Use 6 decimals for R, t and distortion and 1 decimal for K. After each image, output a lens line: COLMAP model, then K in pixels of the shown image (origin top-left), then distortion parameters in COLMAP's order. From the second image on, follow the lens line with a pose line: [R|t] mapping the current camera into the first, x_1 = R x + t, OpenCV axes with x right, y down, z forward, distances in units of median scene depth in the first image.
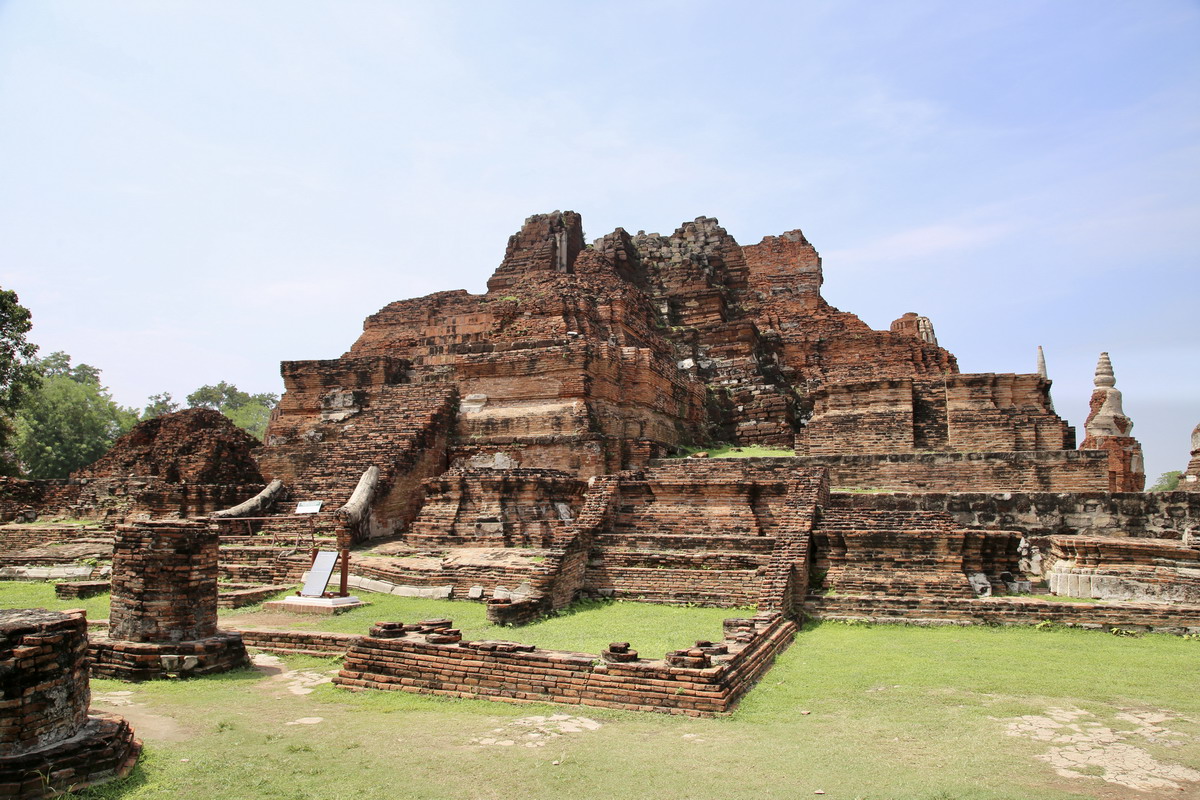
lens RADIAL K [[924.3, 0, 600.0], [0, 924.3, 400.0], [0, 0, 1]] dist [-0.120284, 0.094616]
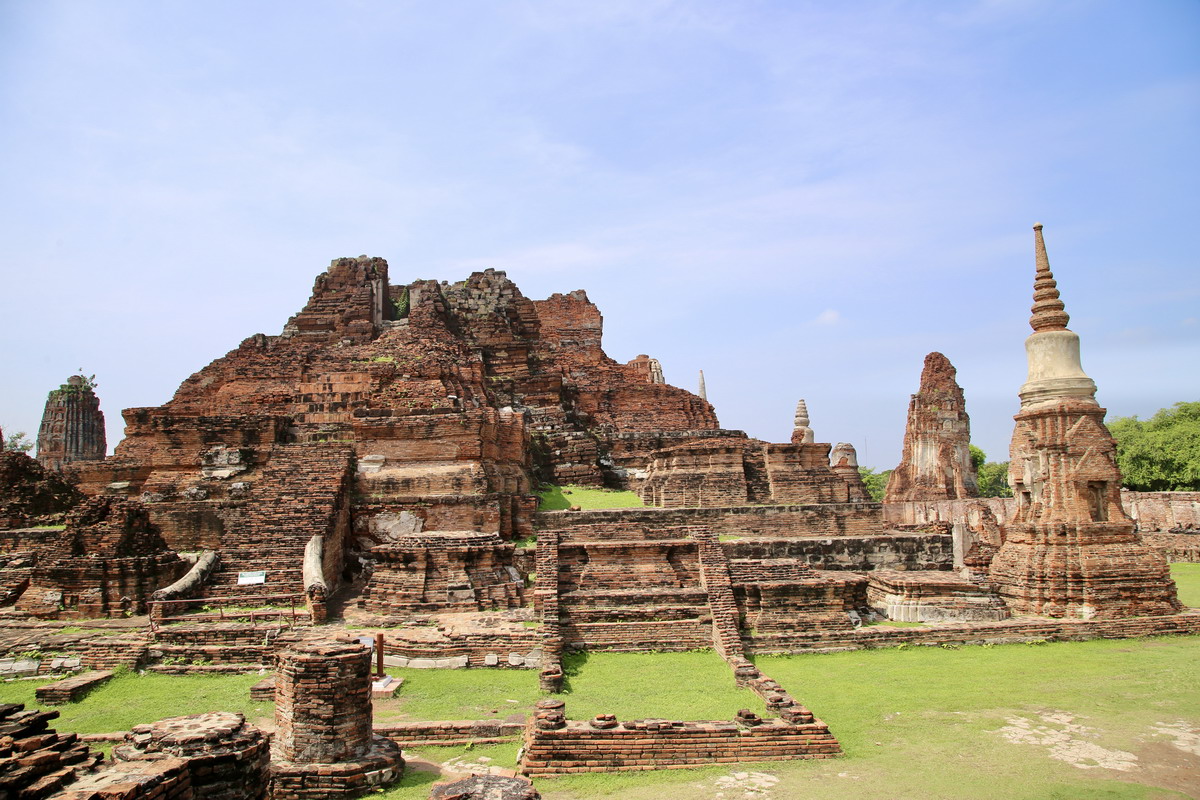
lens RADIAL K [[870.3, 0, 600.0], [0, 870.3, 400.0], [0, 0, 1]] dist [-0.135620, 0.075410]
pose [[0.913782, 0.015781, 0.405898, -0.387640], [-0.022970, 0.999654, 0.012847, -0.114792], [-0.405554, -0.021063, 0.913828, -0.030940]]
